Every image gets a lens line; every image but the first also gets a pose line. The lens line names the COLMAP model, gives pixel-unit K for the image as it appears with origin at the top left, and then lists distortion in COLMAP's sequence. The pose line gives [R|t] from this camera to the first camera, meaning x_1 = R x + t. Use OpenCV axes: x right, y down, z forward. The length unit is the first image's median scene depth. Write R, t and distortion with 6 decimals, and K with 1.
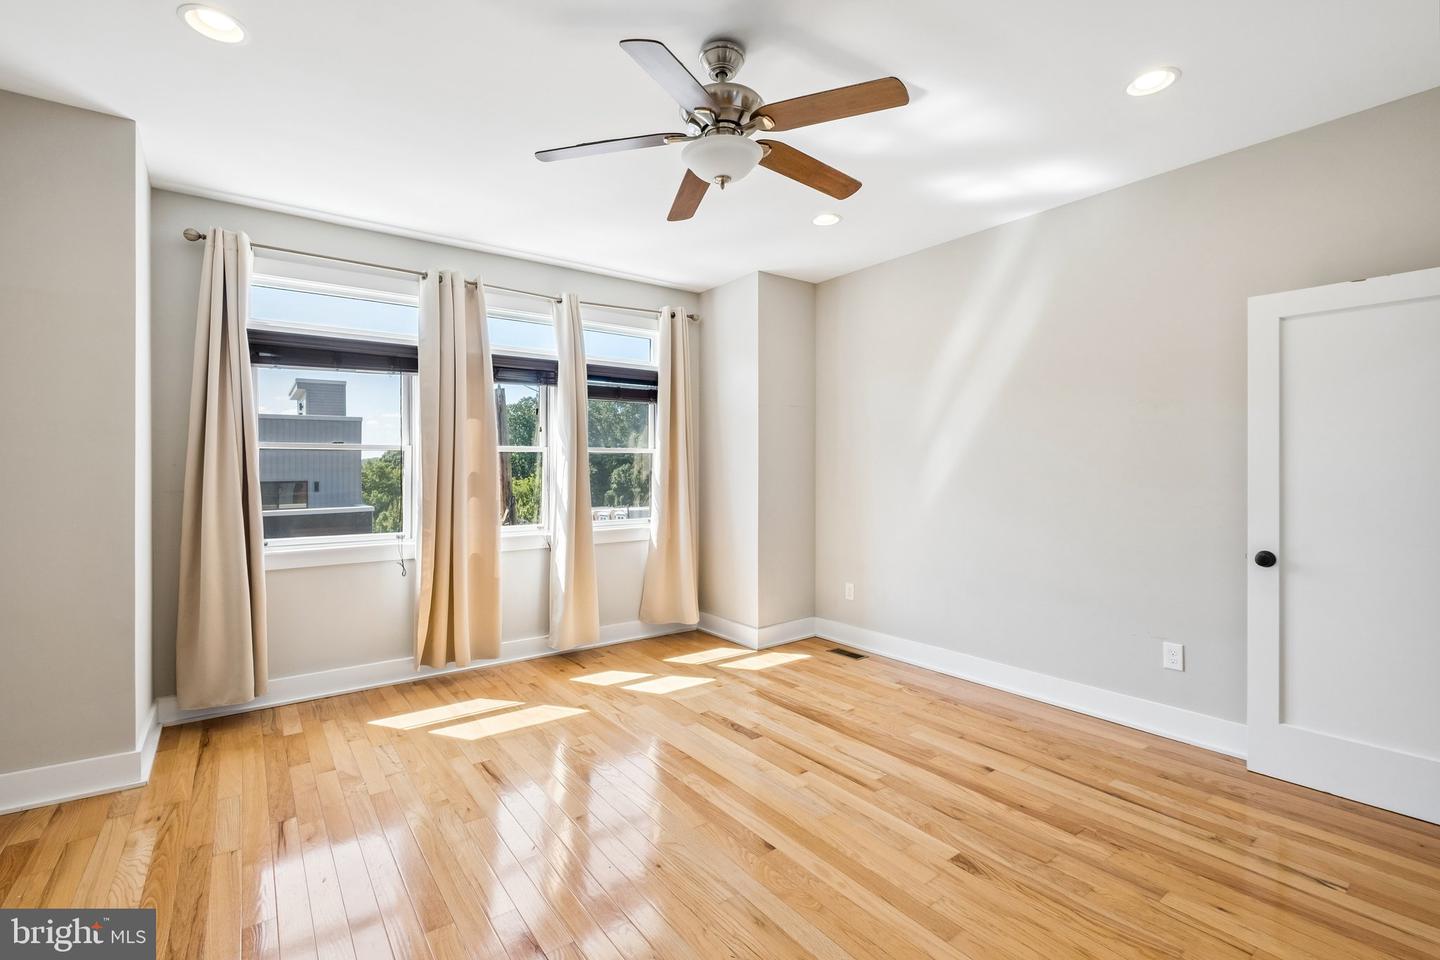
lens RADIAL K [[637.0, 0, 706.0], [0, 637.0, 477.0], [0, 0, 1]] dist [0.004124, -0.000864]
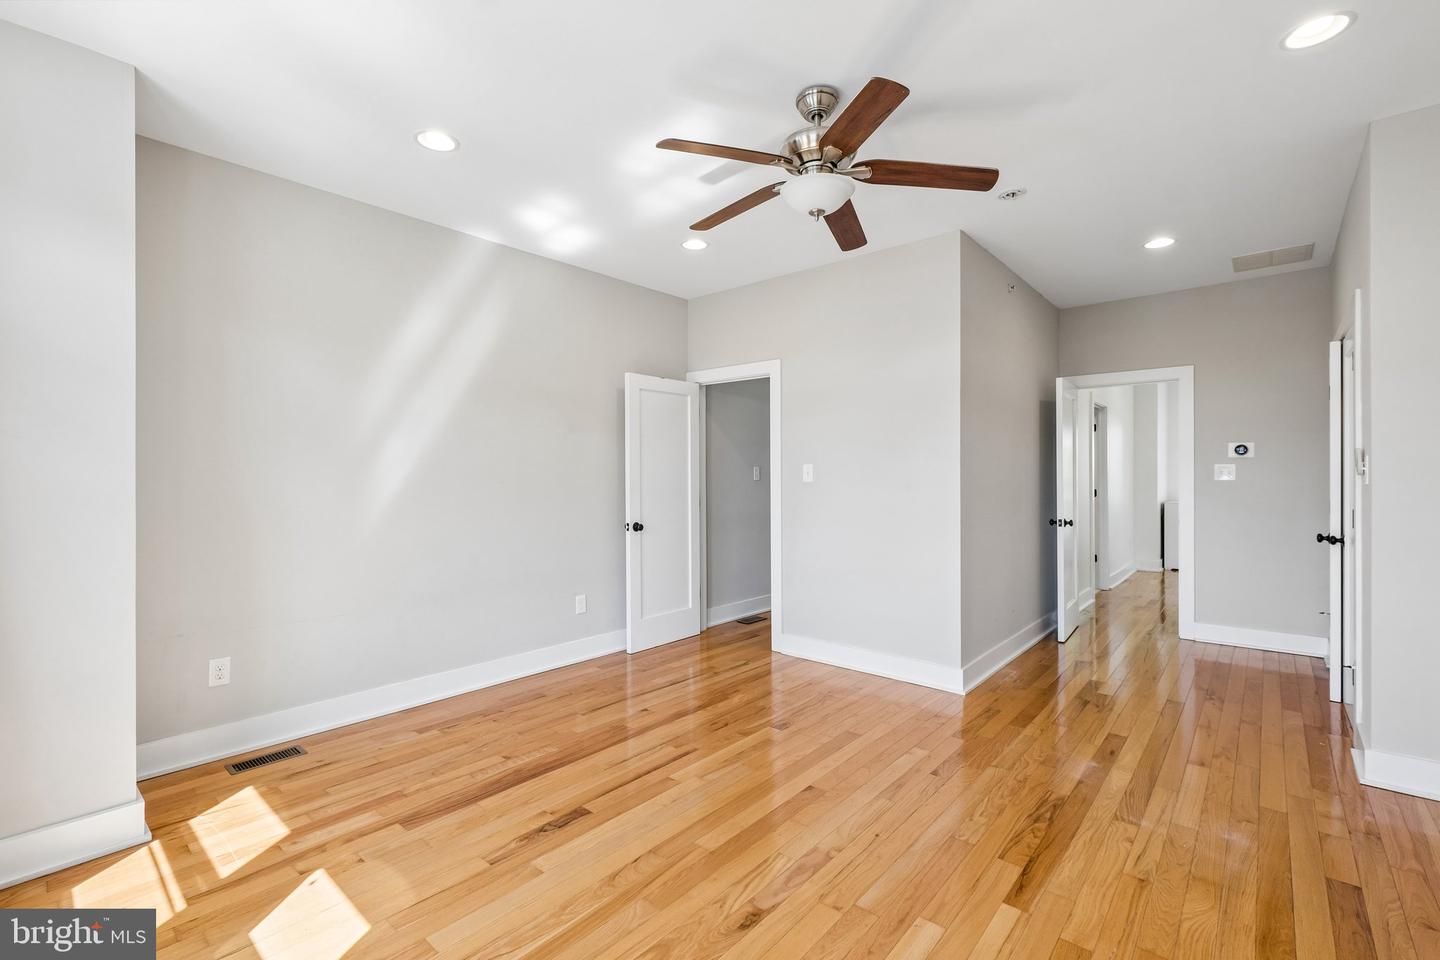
lens RADIAL K [[637.0, 0, 704.7], [0, 637.0, 476.1], [0, 0, 1]] dist [0.004124, -0.000864]
pose [[-0.206704, 0.000538, 0.978403, -0.673312], [0.011088, 0.999937, 0.001793, -0.007662], [-0.978341, 0.011219, -0.206697, 0.933025]]
